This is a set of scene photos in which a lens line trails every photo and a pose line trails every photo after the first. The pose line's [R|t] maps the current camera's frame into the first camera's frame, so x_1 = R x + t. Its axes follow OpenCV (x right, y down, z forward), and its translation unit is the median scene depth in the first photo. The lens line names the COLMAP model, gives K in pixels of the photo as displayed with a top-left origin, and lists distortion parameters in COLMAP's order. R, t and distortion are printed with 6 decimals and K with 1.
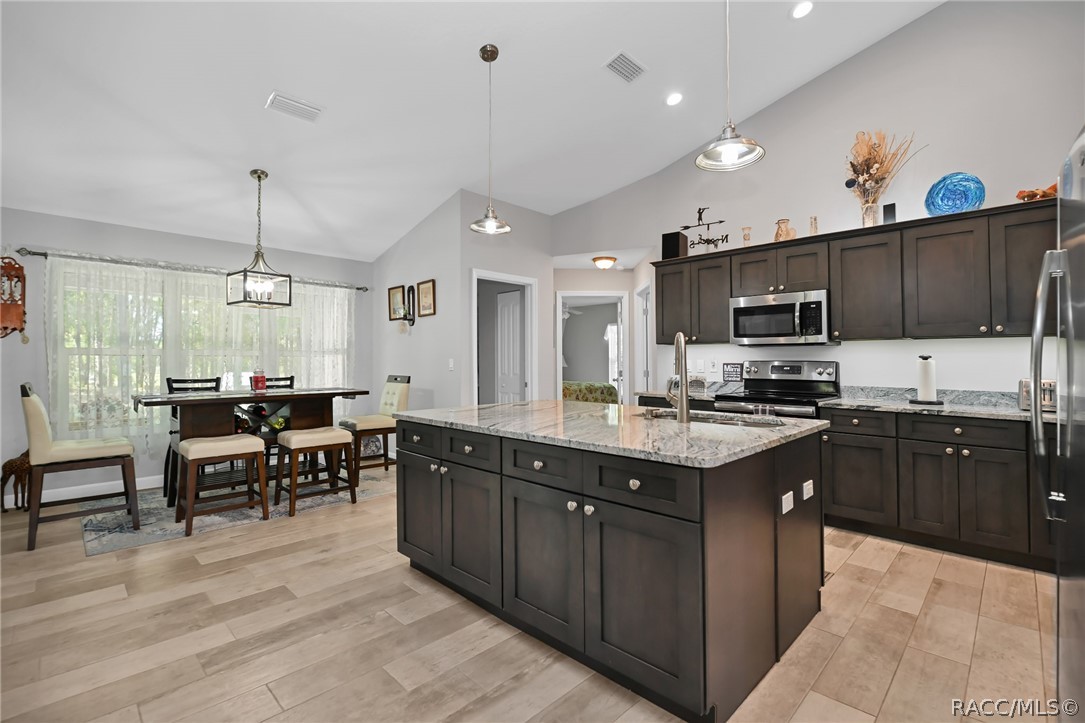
lens RADIAL K [[494.3, 0, 540.9], [0, 494.3, 358.5], [0, 0, 1]] dist [0.015268, -0.004029]
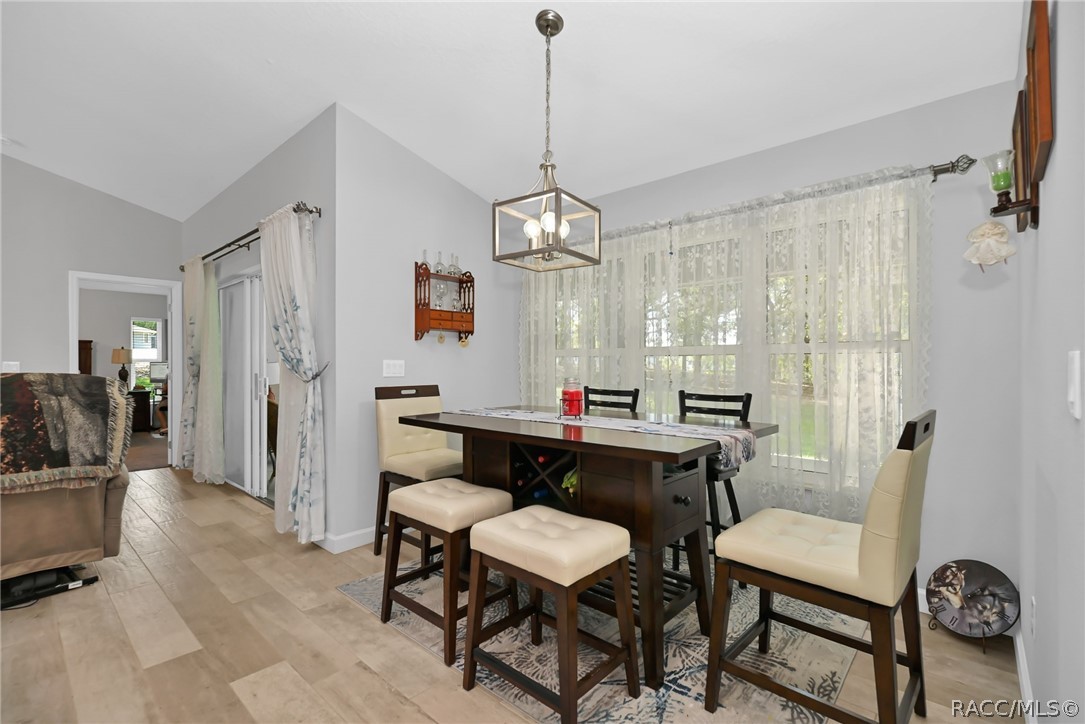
lens RADIAL K [[494.3, 0, 542.0], [0, 494.3, 358.8], [0, 0, 1]] dist [0.015268, -0.004029]
pose [[0.037542, -0.007871, -0.999264, -0.021841], [0.004848, 0.999959, -0.007694, 0.004217], [0.999283, -0.004555, 0.037578, 1.193158]]
